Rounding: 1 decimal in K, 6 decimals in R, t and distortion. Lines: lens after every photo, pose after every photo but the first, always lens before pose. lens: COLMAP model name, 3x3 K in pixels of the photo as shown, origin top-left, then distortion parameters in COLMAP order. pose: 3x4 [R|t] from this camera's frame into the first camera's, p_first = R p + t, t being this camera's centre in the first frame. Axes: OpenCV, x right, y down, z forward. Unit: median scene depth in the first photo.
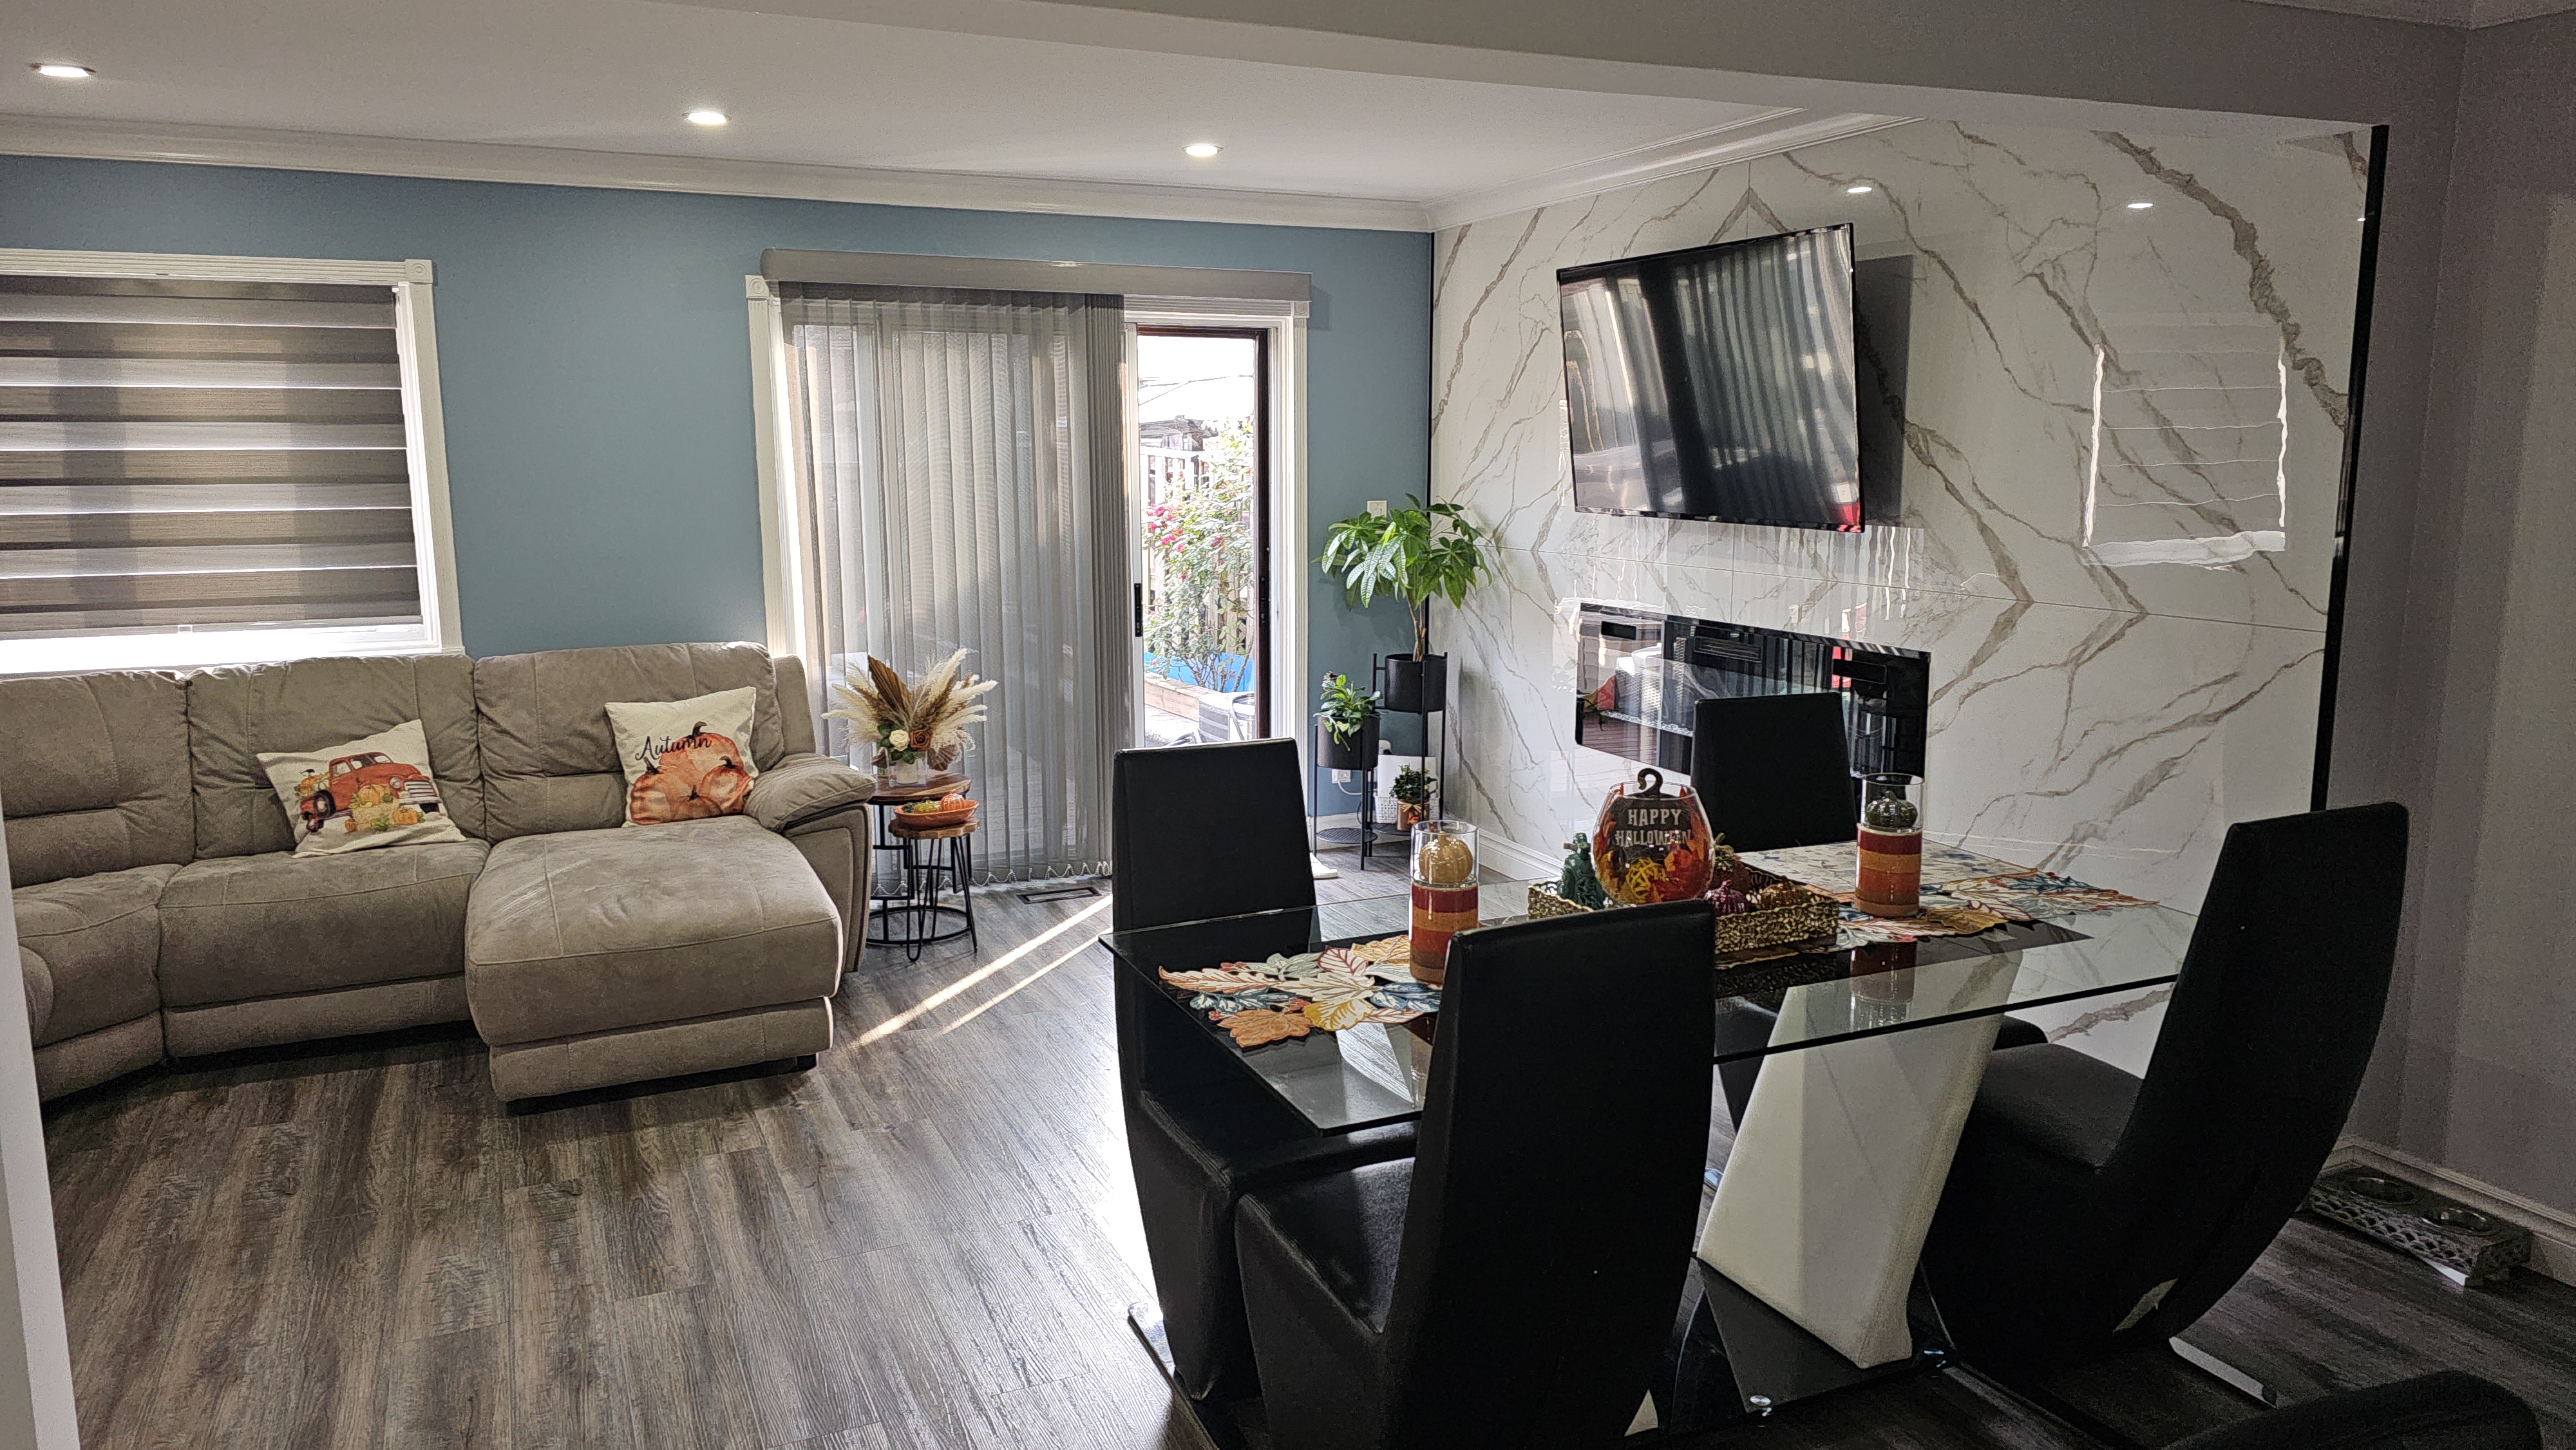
lens RADIAL K [[1797.9, 0, 1288.0], [0, 1797.9, 725.0], [0, 0, 1]] dist [0.171016, -0.117523]
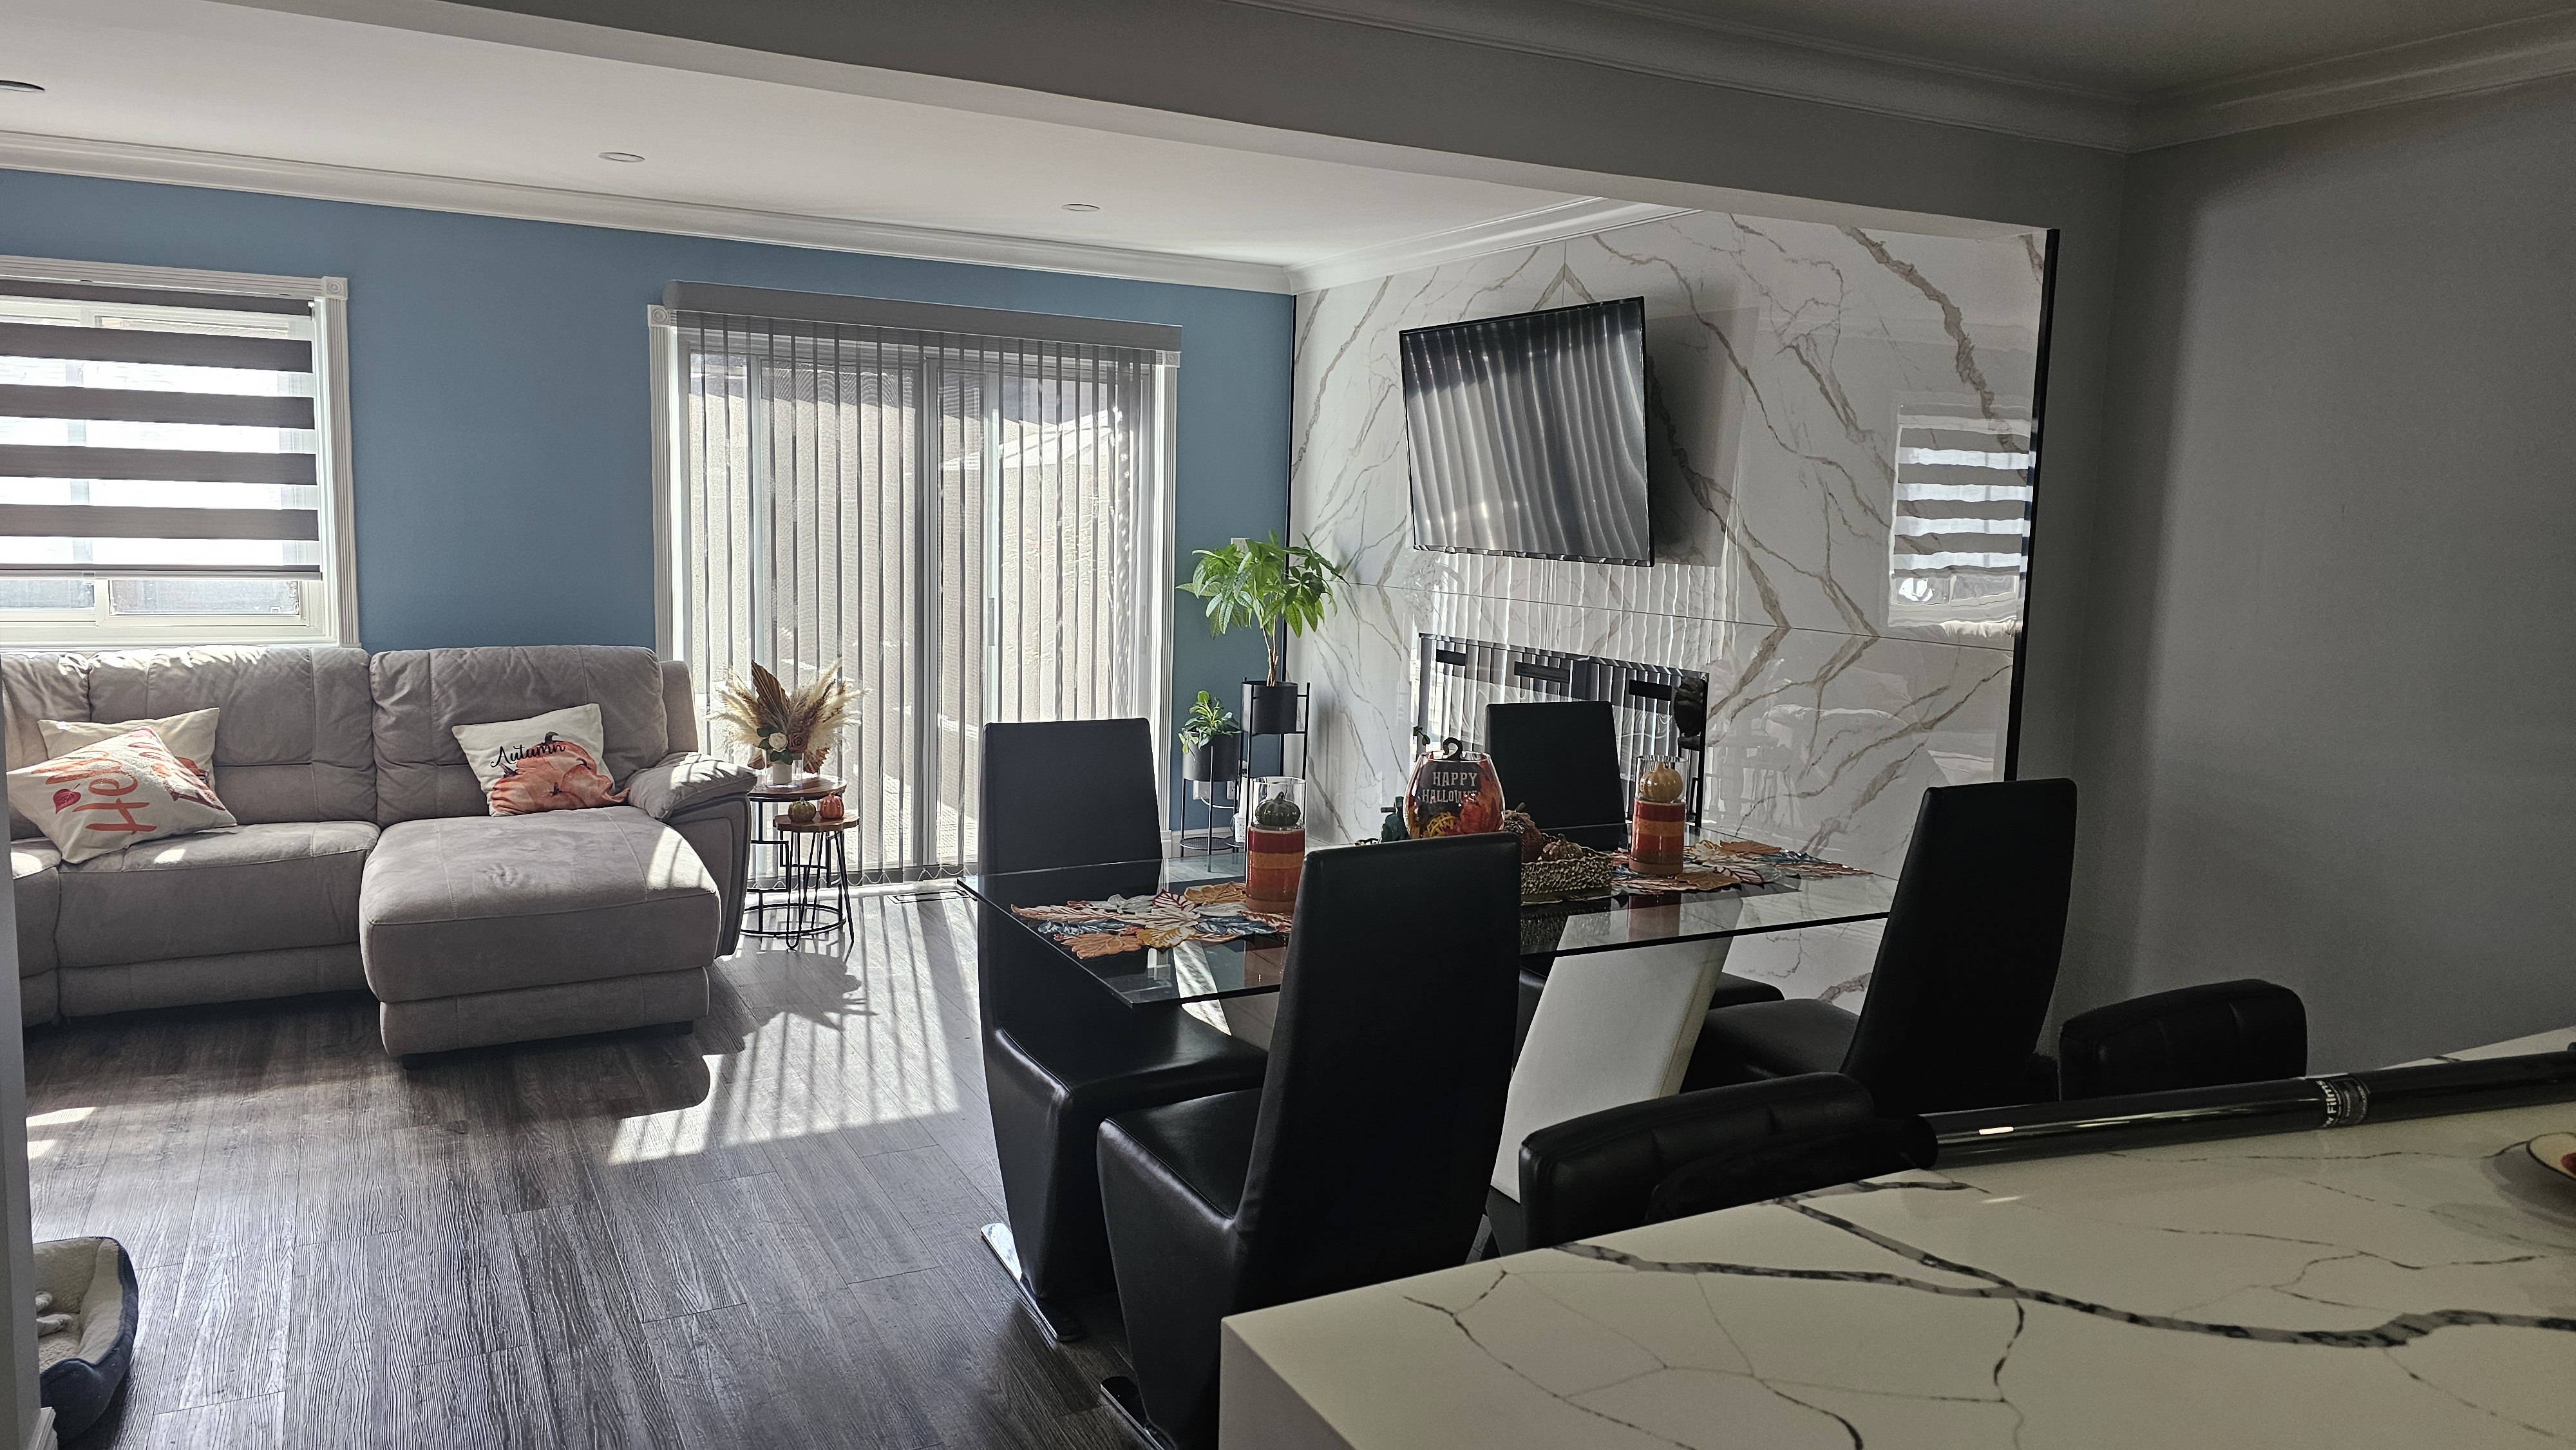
lens RADIAL K [[1797.9, 0, 1288.0], [0, 1797.9, 725.0], [0, 0, 1]] dist [0.171016, -0.117523]
pose [[0.997734, 0.023357, 0.063105, 0.019311], [-0.020900, 0.999009, -0.039305, 0.043909], [-0.063960, 0.037897, 0.997233, -0.110065]]
